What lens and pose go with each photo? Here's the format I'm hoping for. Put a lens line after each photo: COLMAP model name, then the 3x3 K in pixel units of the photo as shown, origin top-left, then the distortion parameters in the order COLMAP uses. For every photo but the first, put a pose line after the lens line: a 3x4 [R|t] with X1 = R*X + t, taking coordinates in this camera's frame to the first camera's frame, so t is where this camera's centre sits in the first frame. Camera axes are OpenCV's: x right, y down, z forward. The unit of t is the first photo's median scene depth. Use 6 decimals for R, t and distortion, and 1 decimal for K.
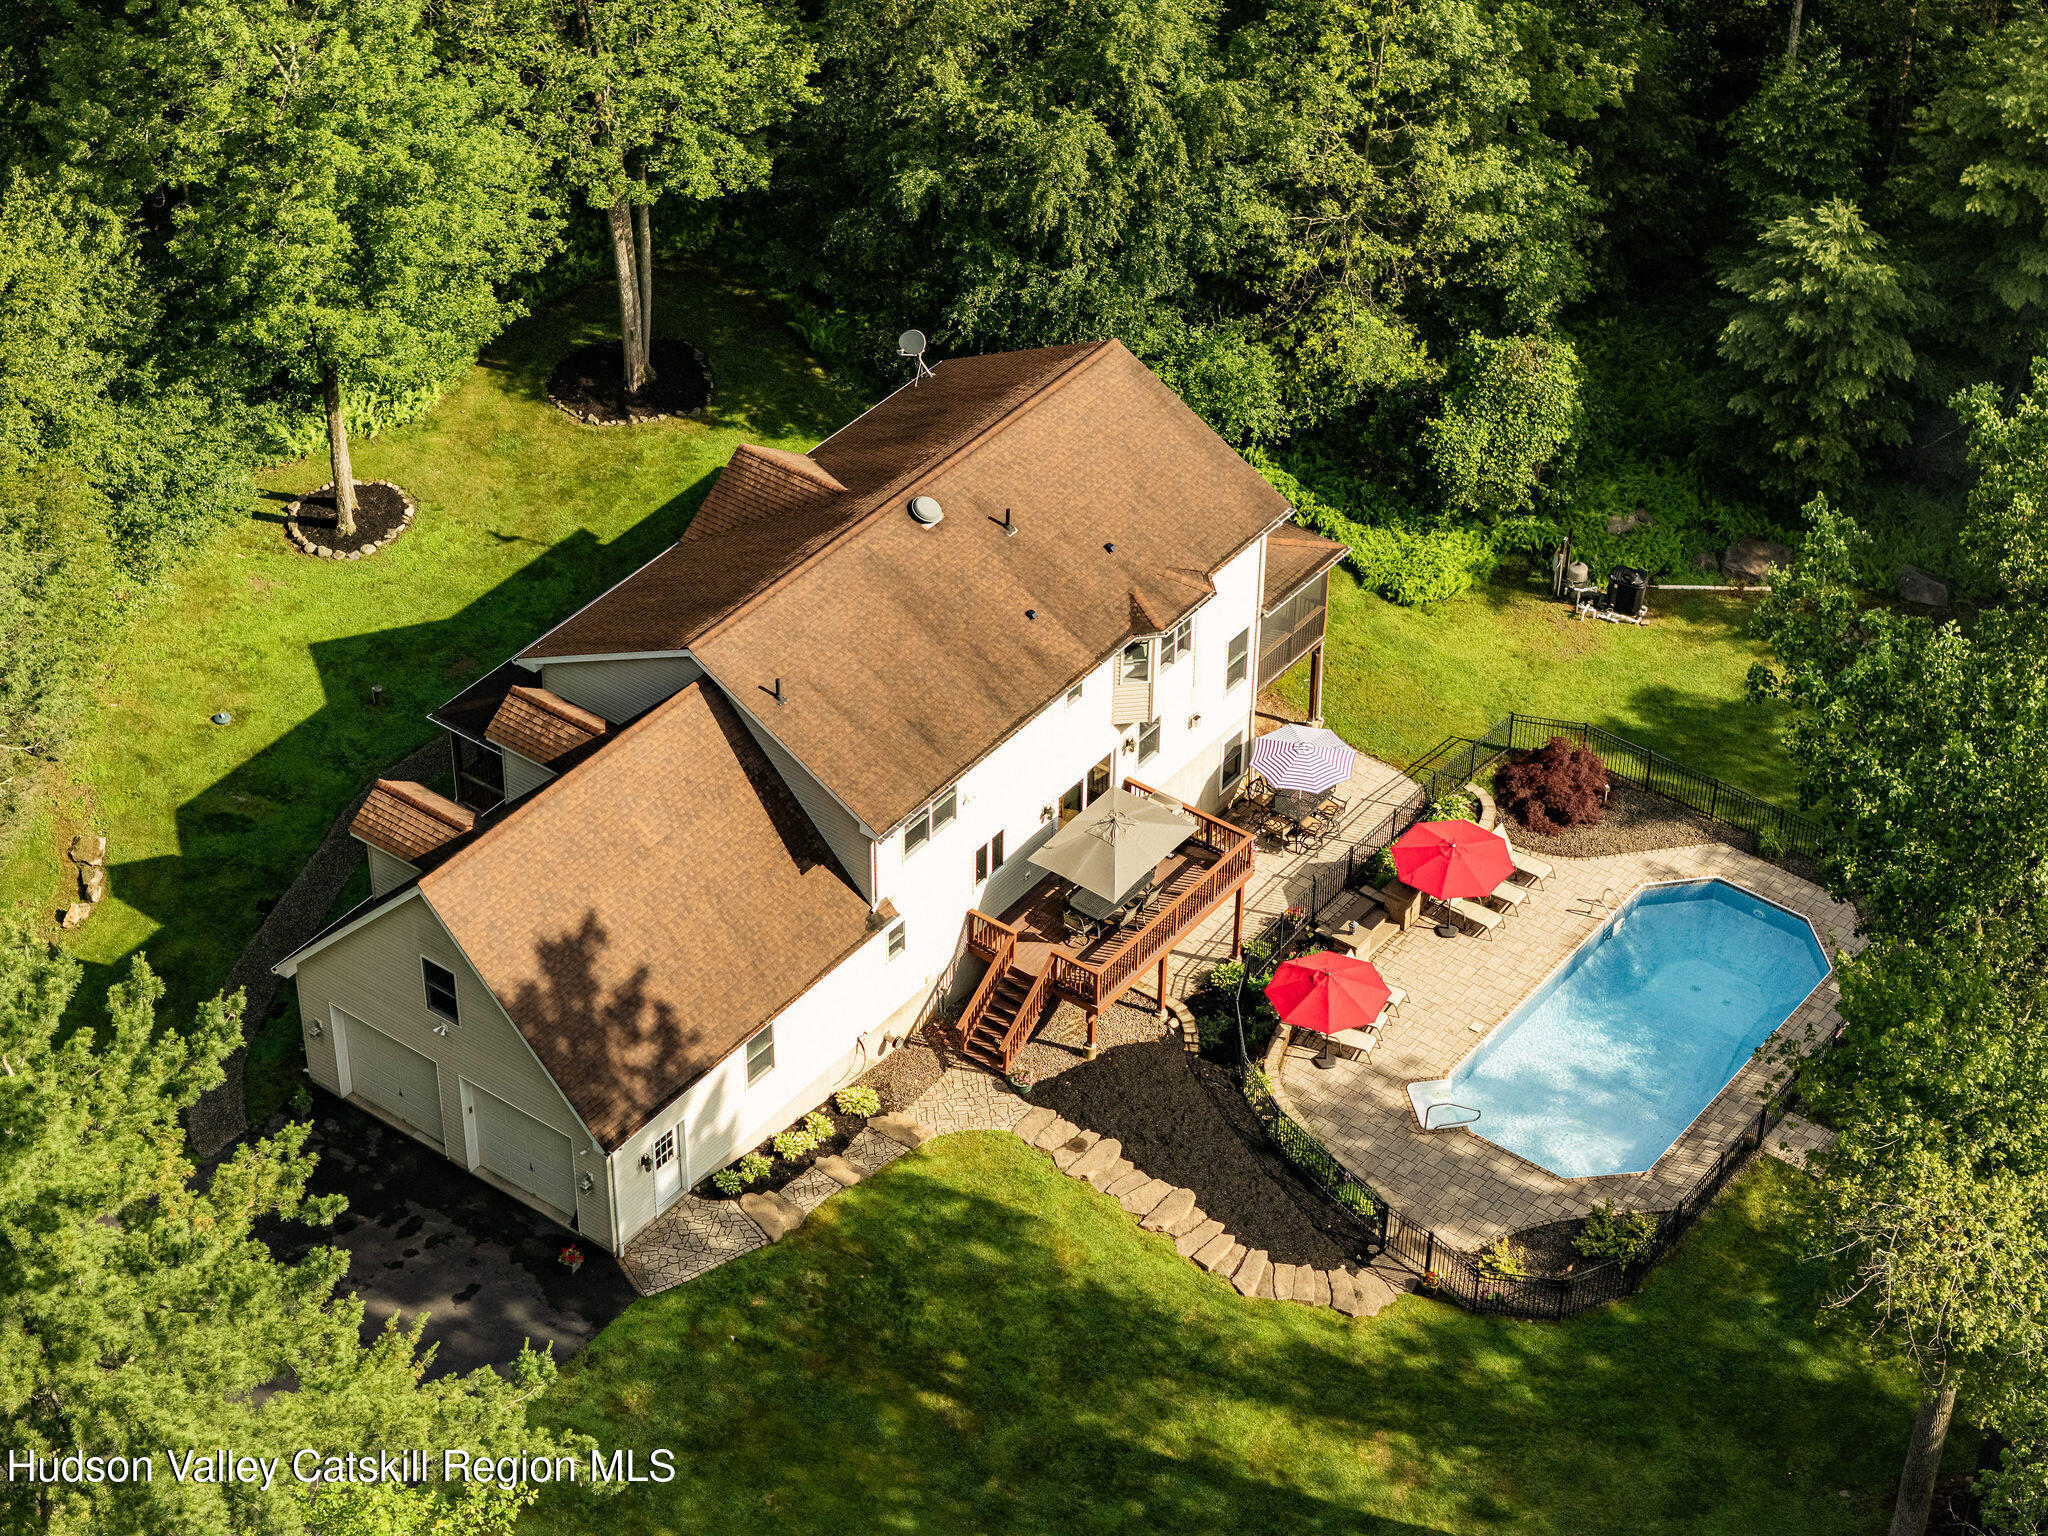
lens RADIAL K [[4202.7, 0, 1031.2], [0, 4202.7, 766.4], [0, 0, 1]] dist [0.013317, 0.000000]
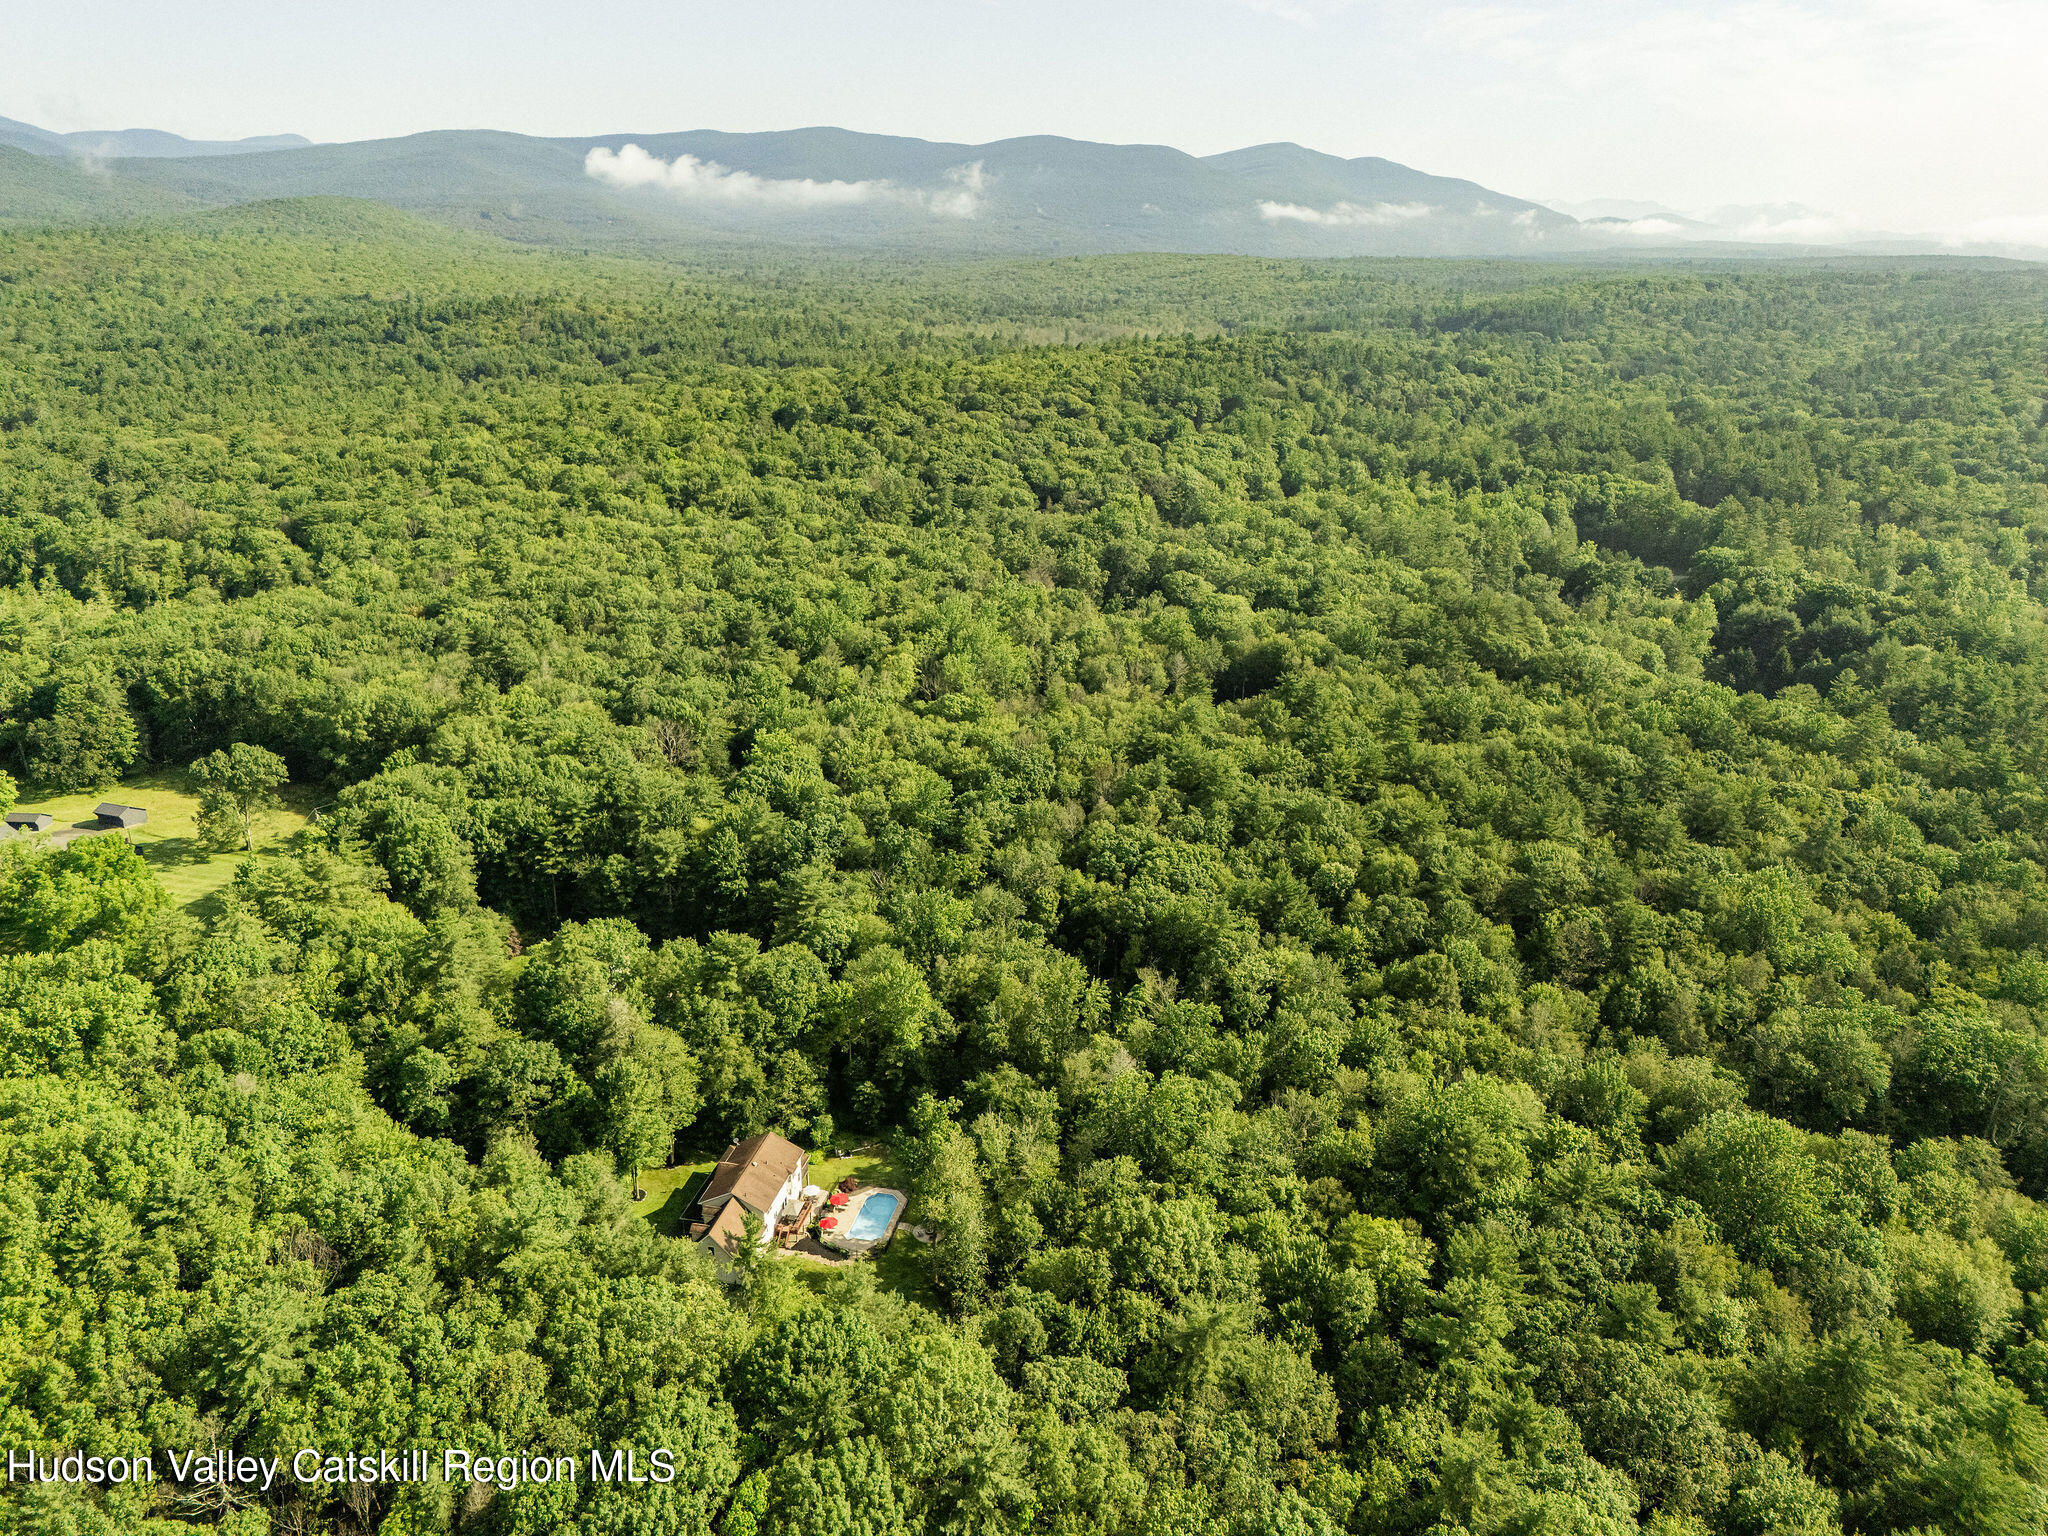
lens RADIAL K [[1538.2, 0, 1041.9], [0, 1538.2, 726.7], [0, 0, 1]] dist [0.065030, -0.036353]
pose [[0.904294, -0.139179, 0.403586, -0.446645], [0.264002, 0.925239, -0.272463, 0.075853], [-0.335492, 0.352934, 0.873431, -1.343406]]
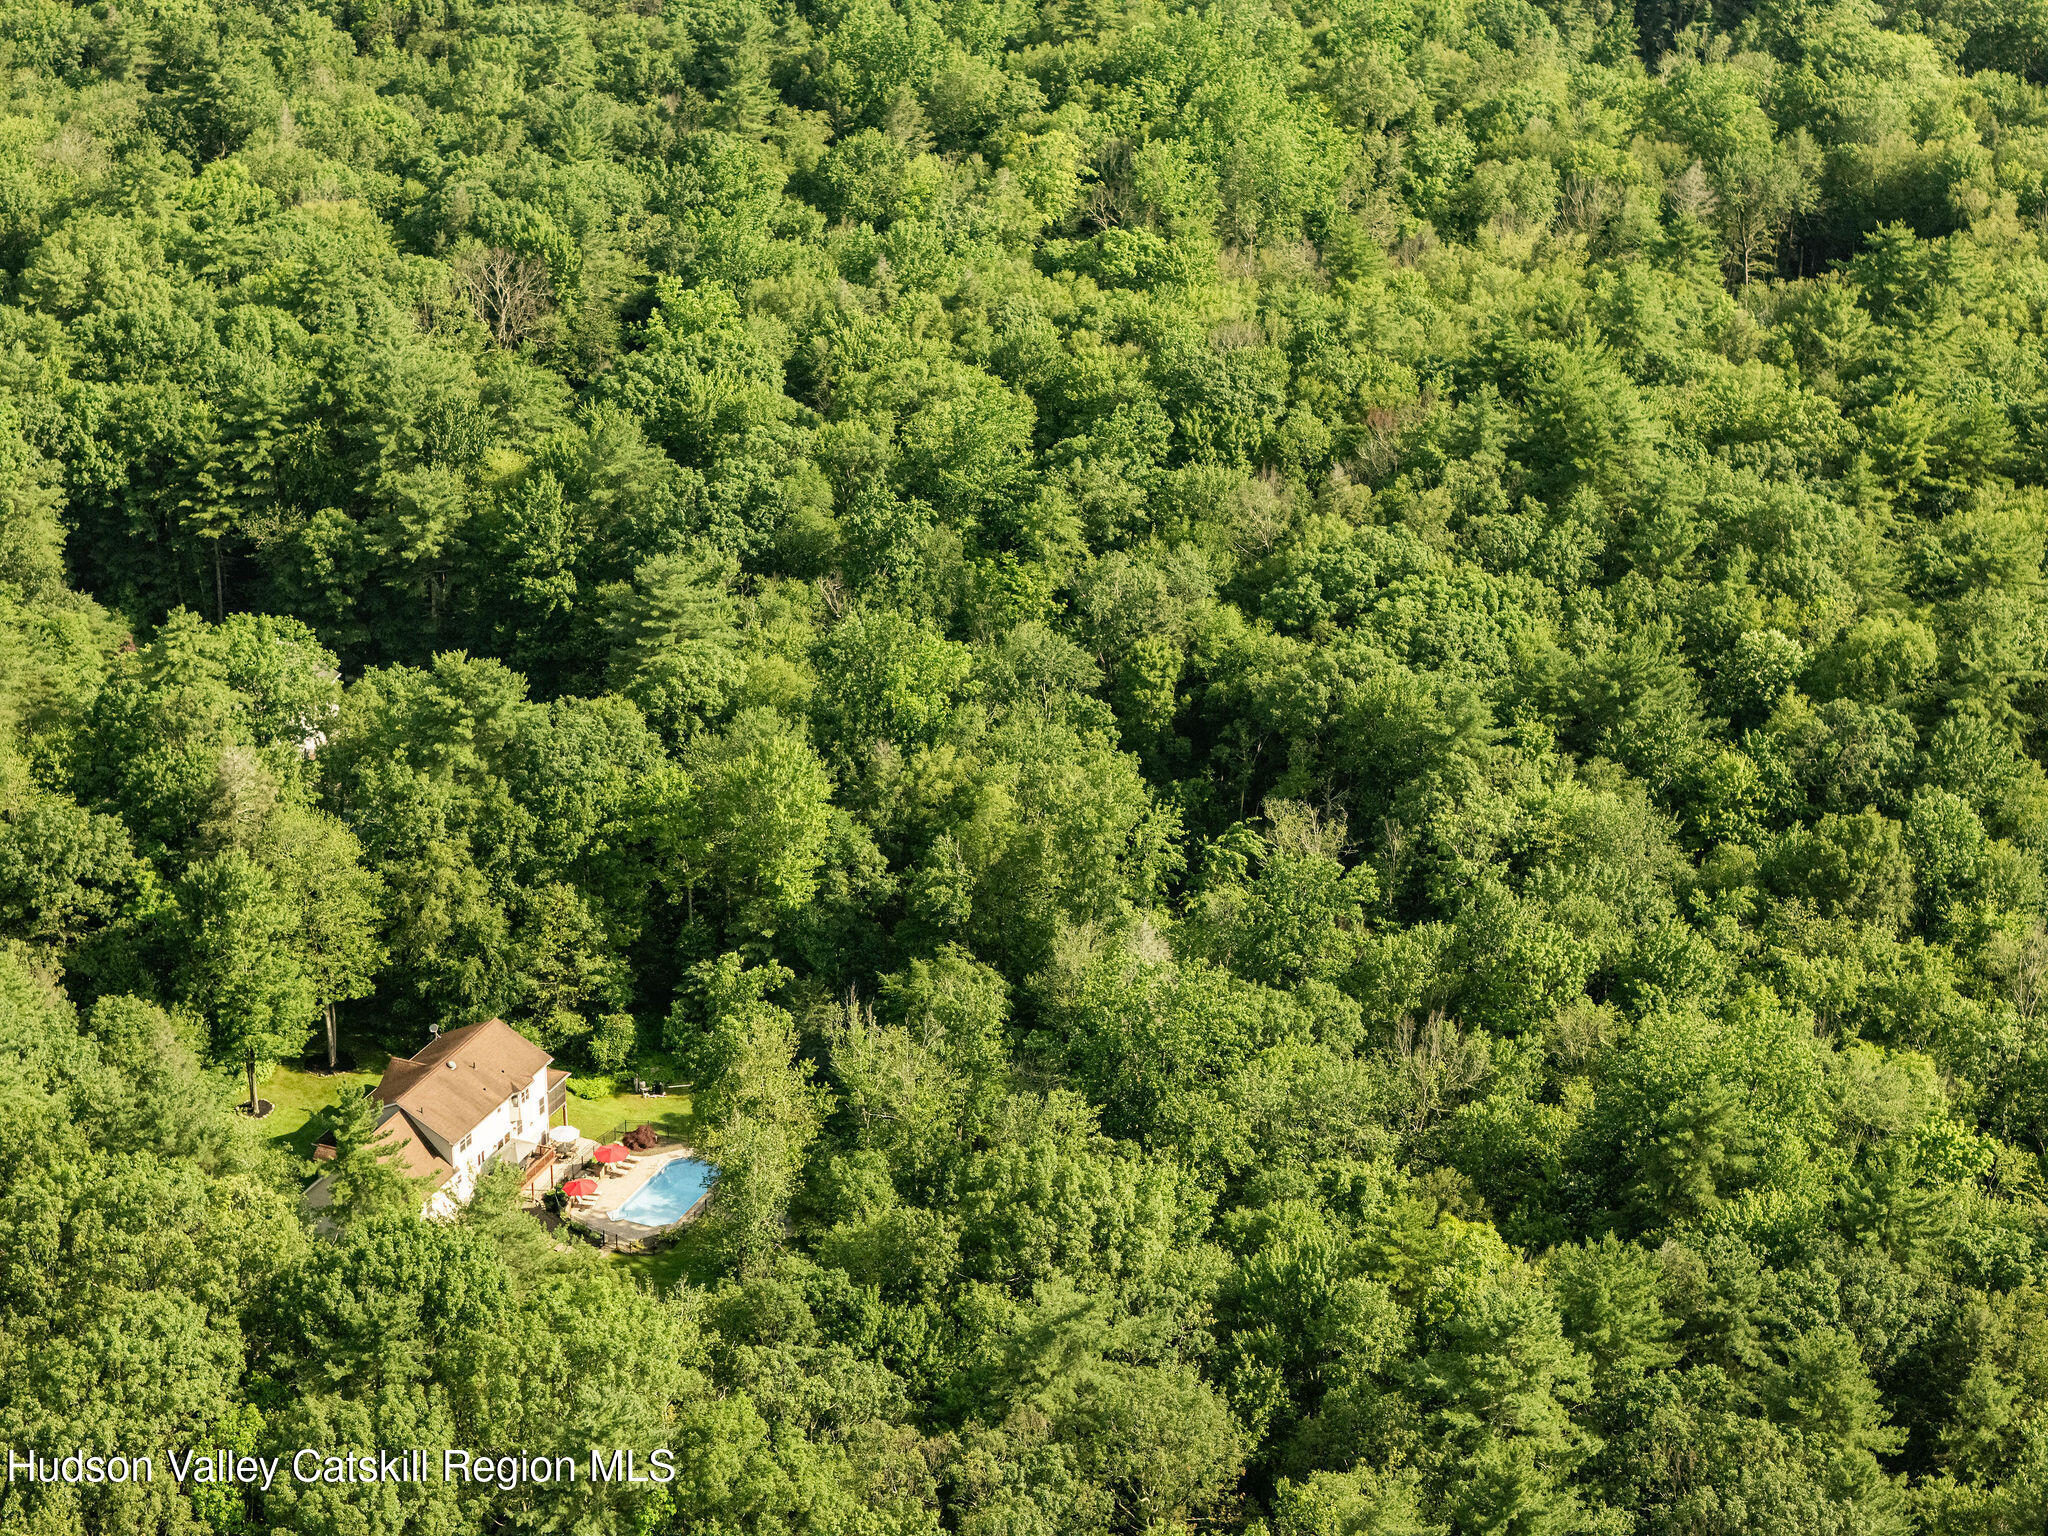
lens RADIAL K [[4202.7, 0, 1021.2], [0, 4202.7, 766.3], [0, 0, 1]] dist [0.013317, 0.000000]
pose [[0.973234, -0.101937, 0.205972, -0.234401], [0.147070, 0.964948, -0.217361, 0.481763], [-0.176595, 0.241836, 0.954112, -2.270223]]
